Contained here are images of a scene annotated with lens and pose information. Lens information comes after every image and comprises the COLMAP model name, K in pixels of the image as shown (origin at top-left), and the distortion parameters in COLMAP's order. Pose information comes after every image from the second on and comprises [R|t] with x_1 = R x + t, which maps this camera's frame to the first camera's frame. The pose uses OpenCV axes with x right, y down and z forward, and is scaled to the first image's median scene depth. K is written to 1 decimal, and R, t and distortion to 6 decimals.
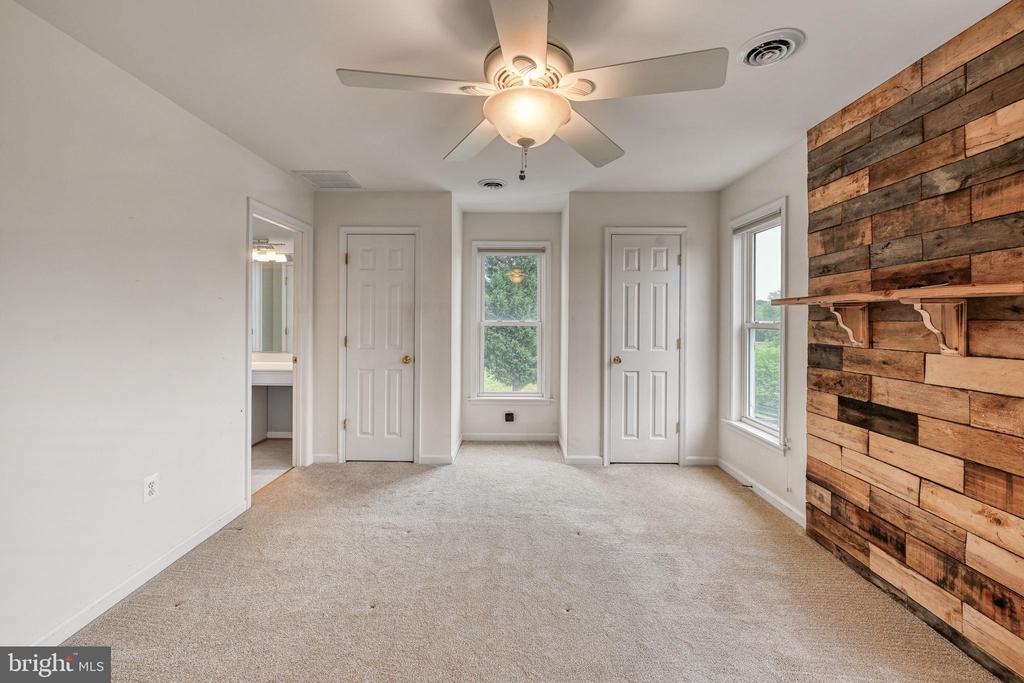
lens RADIAL K [[414.5, 0, 511.9], [0, 414.5, 317.7], [0, 0, 1]] dist [-0.001157, 0.000041]
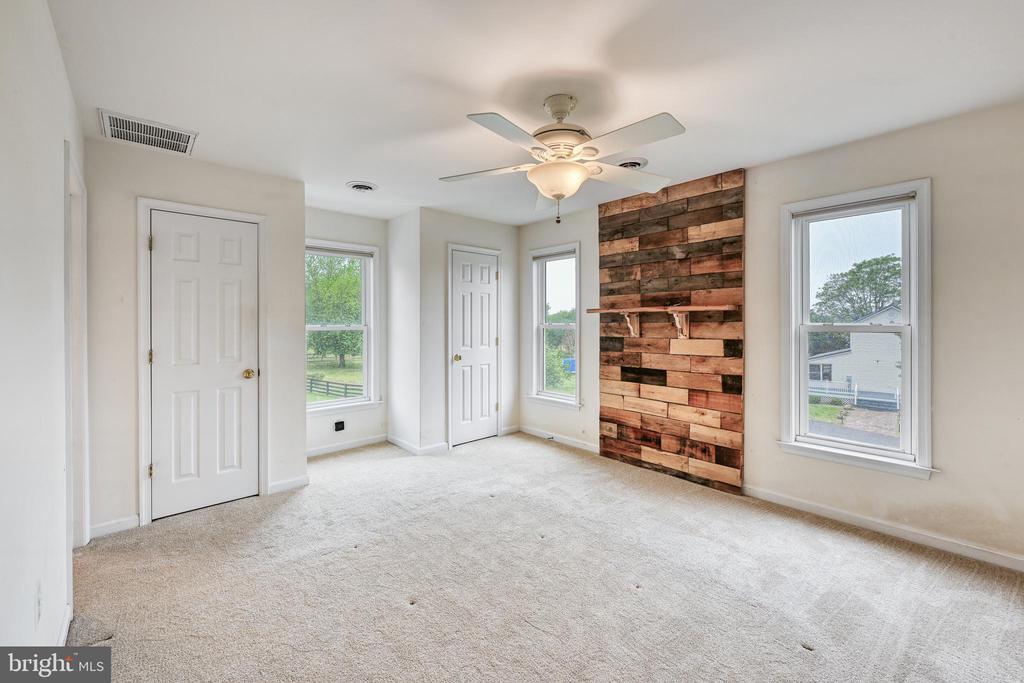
lens RADIAL K [[412.2, 0, 512.7], [0, 412.2, 320.8], [0, 0, 1]] dist [-0.000543, -0.000059]
pose [[0.733419, -0.006683, 0.679744, -0.649022], [0.005482, 0.999977, 0.003918, -0.007691], [-0.679755, 0.000853, 0.733439, 0.055157]]
